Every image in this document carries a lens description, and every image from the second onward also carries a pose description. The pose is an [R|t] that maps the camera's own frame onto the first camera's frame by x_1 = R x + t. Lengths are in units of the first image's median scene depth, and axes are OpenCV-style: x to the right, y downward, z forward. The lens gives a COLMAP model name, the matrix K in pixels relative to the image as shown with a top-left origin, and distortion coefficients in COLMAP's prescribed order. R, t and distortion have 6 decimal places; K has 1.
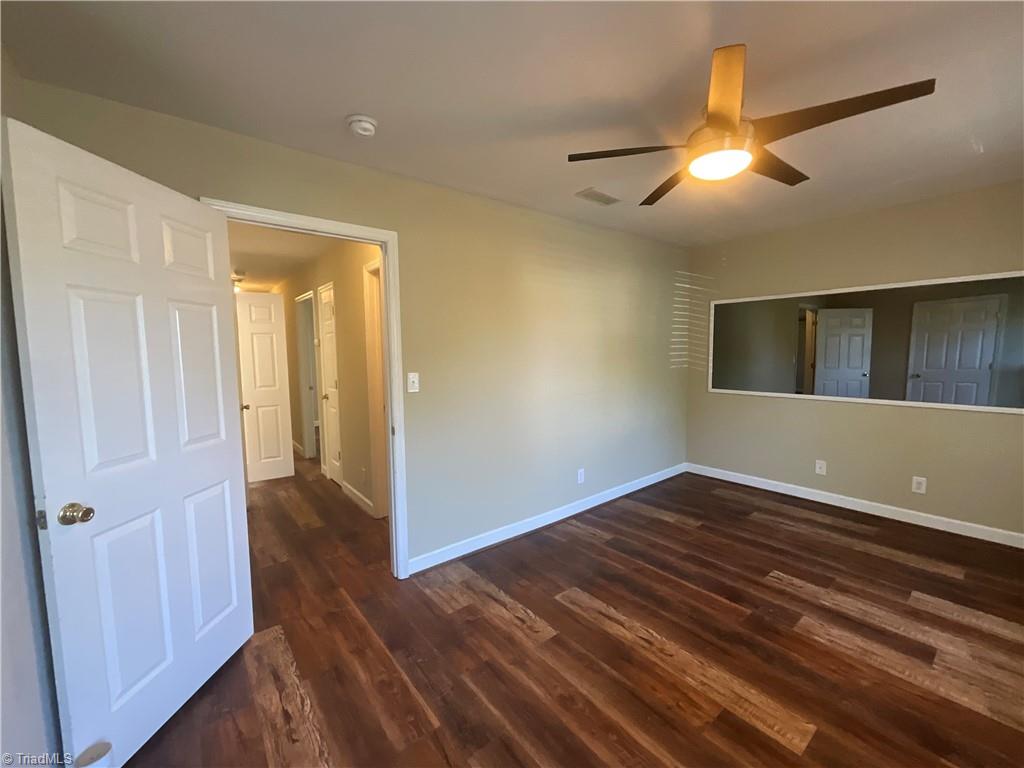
lens RADIAL K [[418.1, 0, 513.4], [0, 418.1, 384.9], [0, 0, 1]] dist [-0.000031, 0.001421]
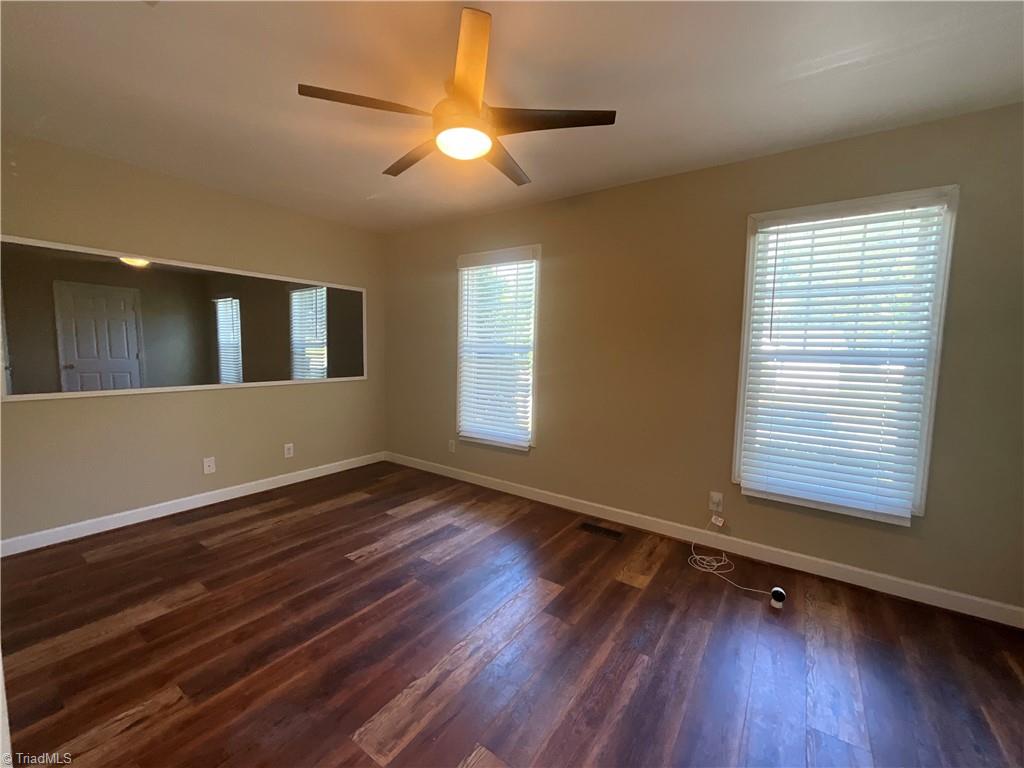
lens RADIAL K [[418.1, 0, 511.5], [0, 418.1, 379.8], [0, 0, 1]] dist [-0.000031, 0.001421]
pose [[-0.279052, -0.065840, 0.958016, -0.343054], [0.065734, 0.993997, 0.087460, -0.022727], [-0.958023, 0.087380, -0.273049, 0.739450]]
